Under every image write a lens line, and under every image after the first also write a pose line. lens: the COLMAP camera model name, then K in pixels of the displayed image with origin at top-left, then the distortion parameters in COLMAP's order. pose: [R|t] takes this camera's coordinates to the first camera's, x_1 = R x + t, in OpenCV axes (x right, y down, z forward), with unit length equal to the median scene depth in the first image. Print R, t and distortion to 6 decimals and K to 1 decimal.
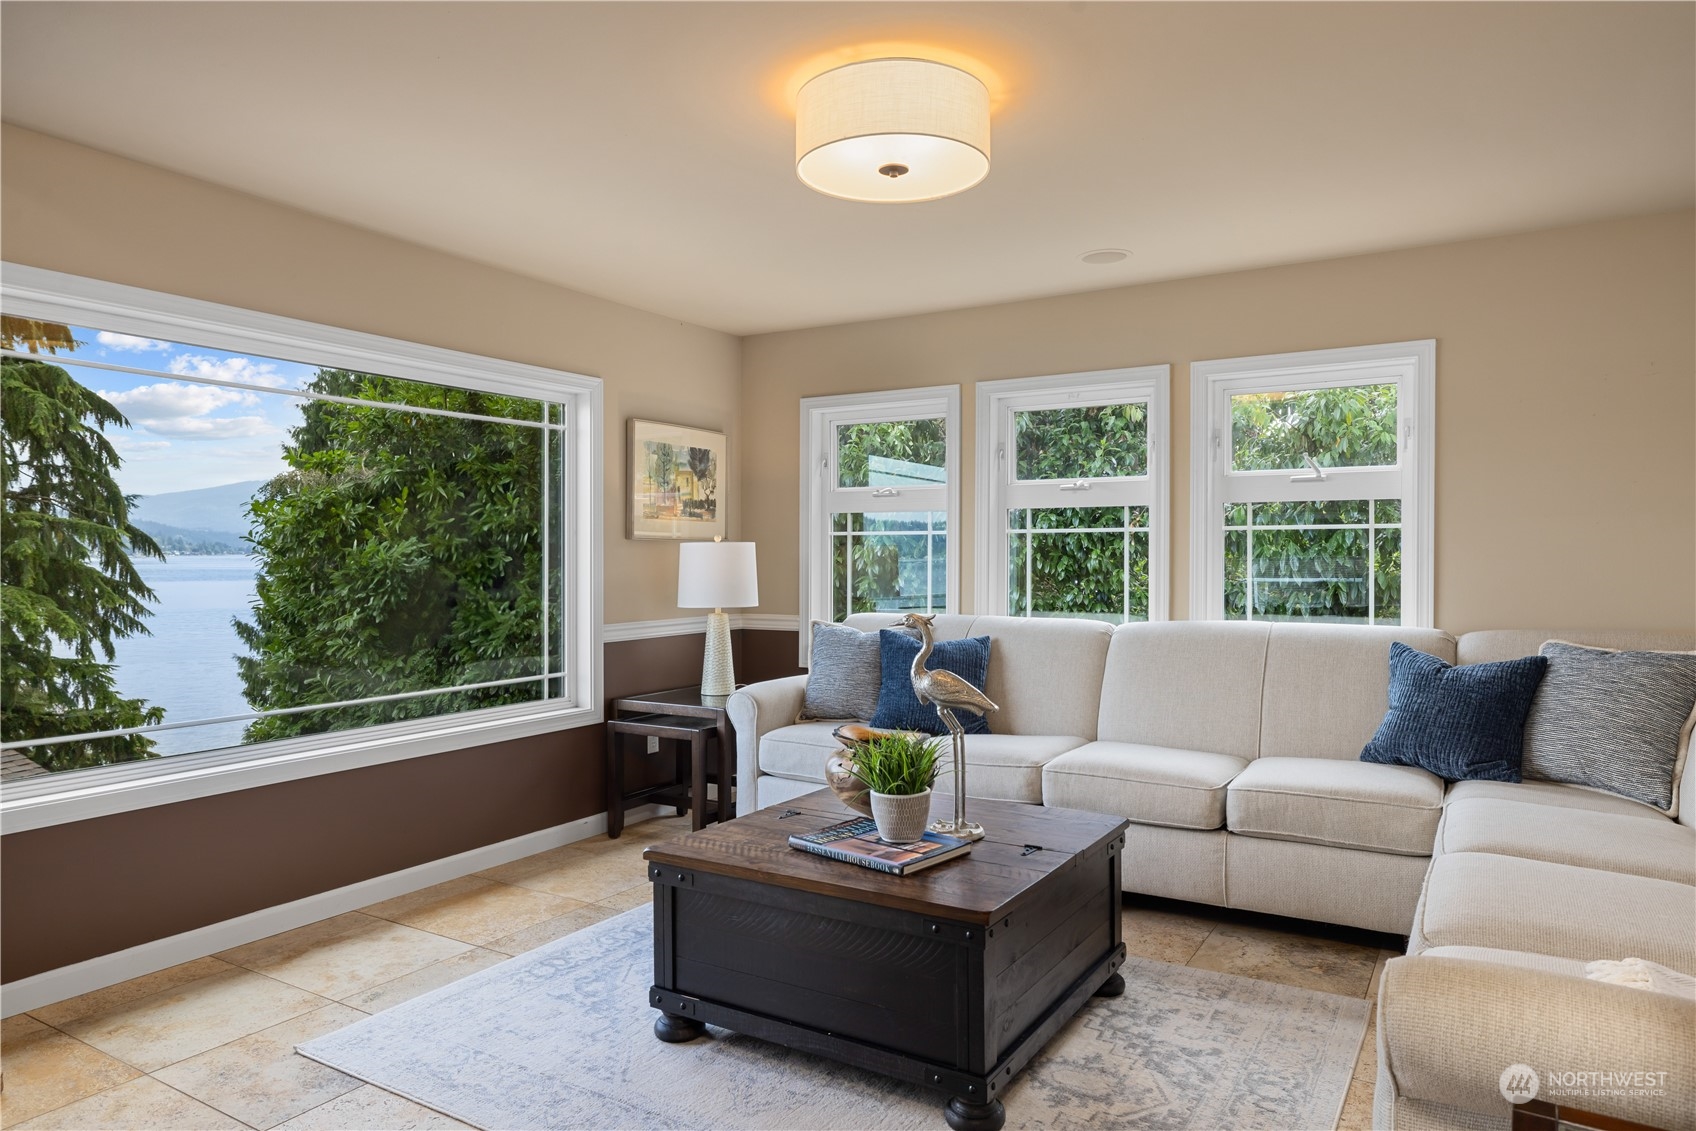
lens RADIAL K [[1072.6, 0, 851.5], [0, 1072.6, 566.6], [0, 0, 1]] dist [-0.000151, 0.000021]
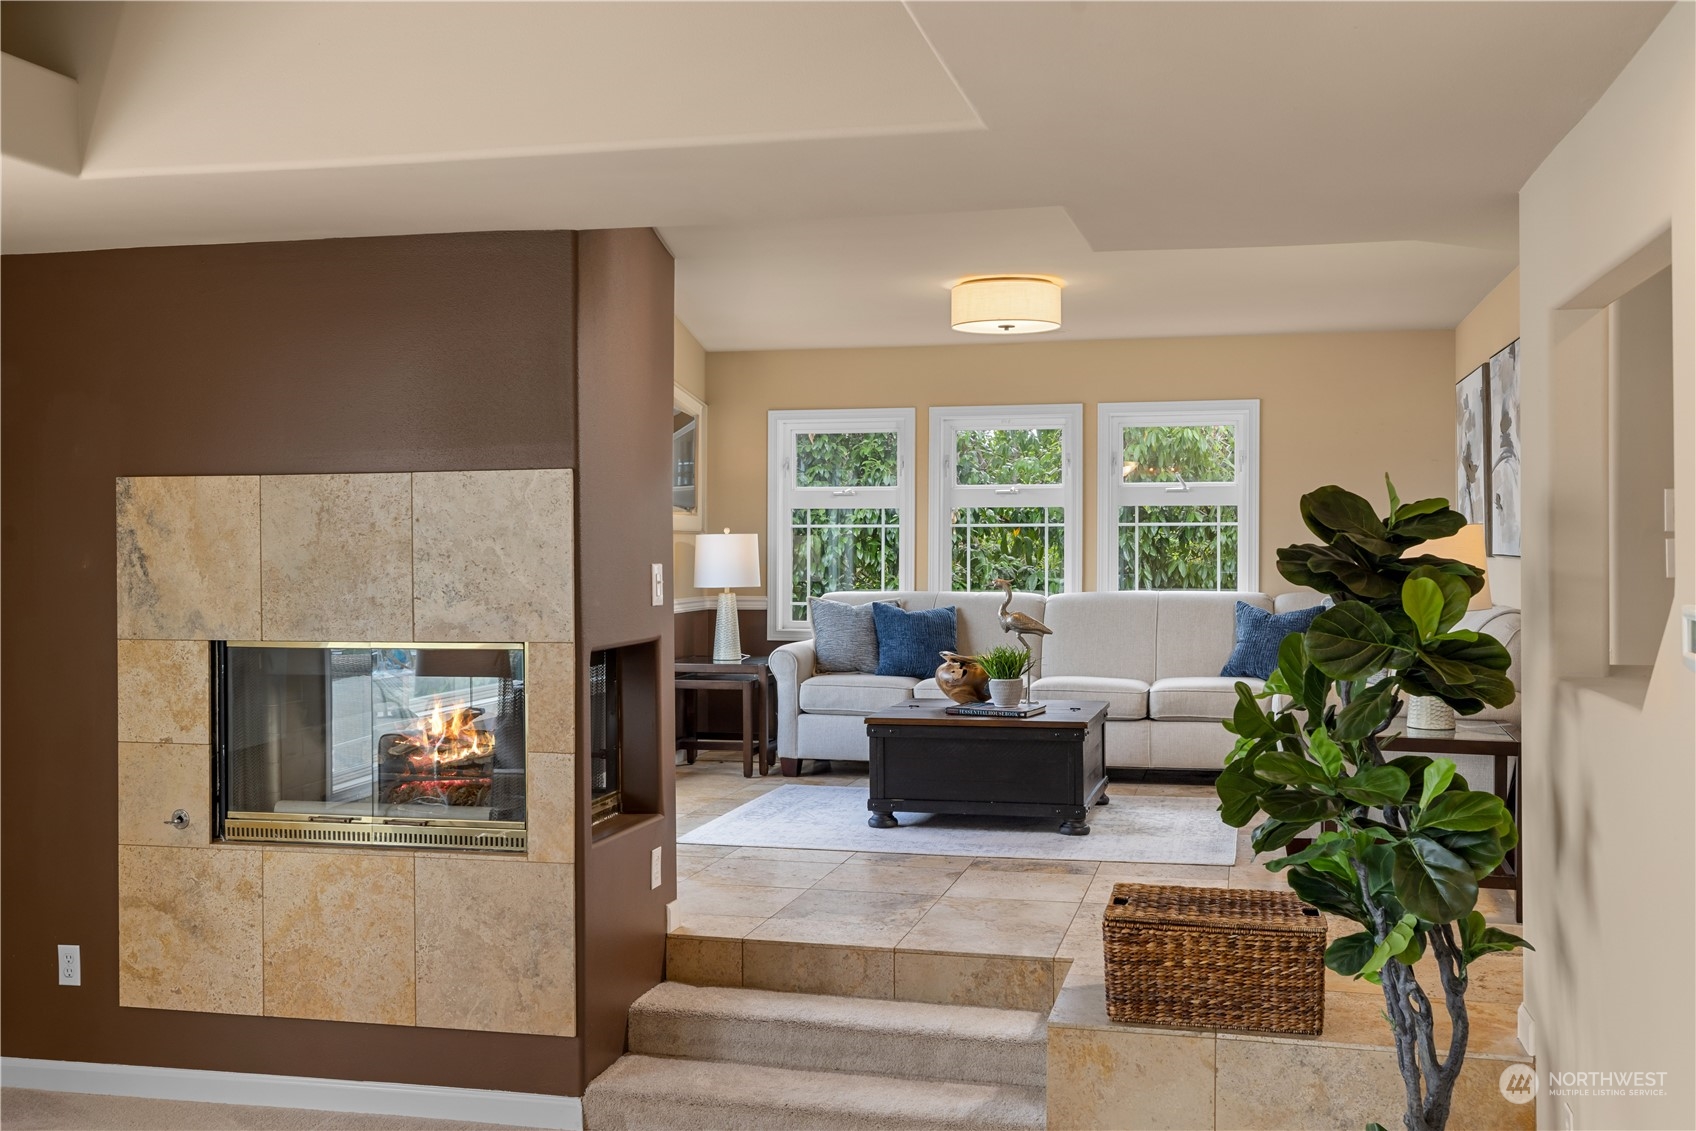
lens RADIAL K [[1721.5, 0, 847.1], [0, 1721.5, 563.8], [0, 0, 1]] dist [0.004470, 0.000669]
pose [[0.952126, -0.004239, 0.305676, -0.657295], [0.004389, 0.999990, 0.000197, 0.012661], [-0.305674, 0.001154, 0.952135, -0.989109]]
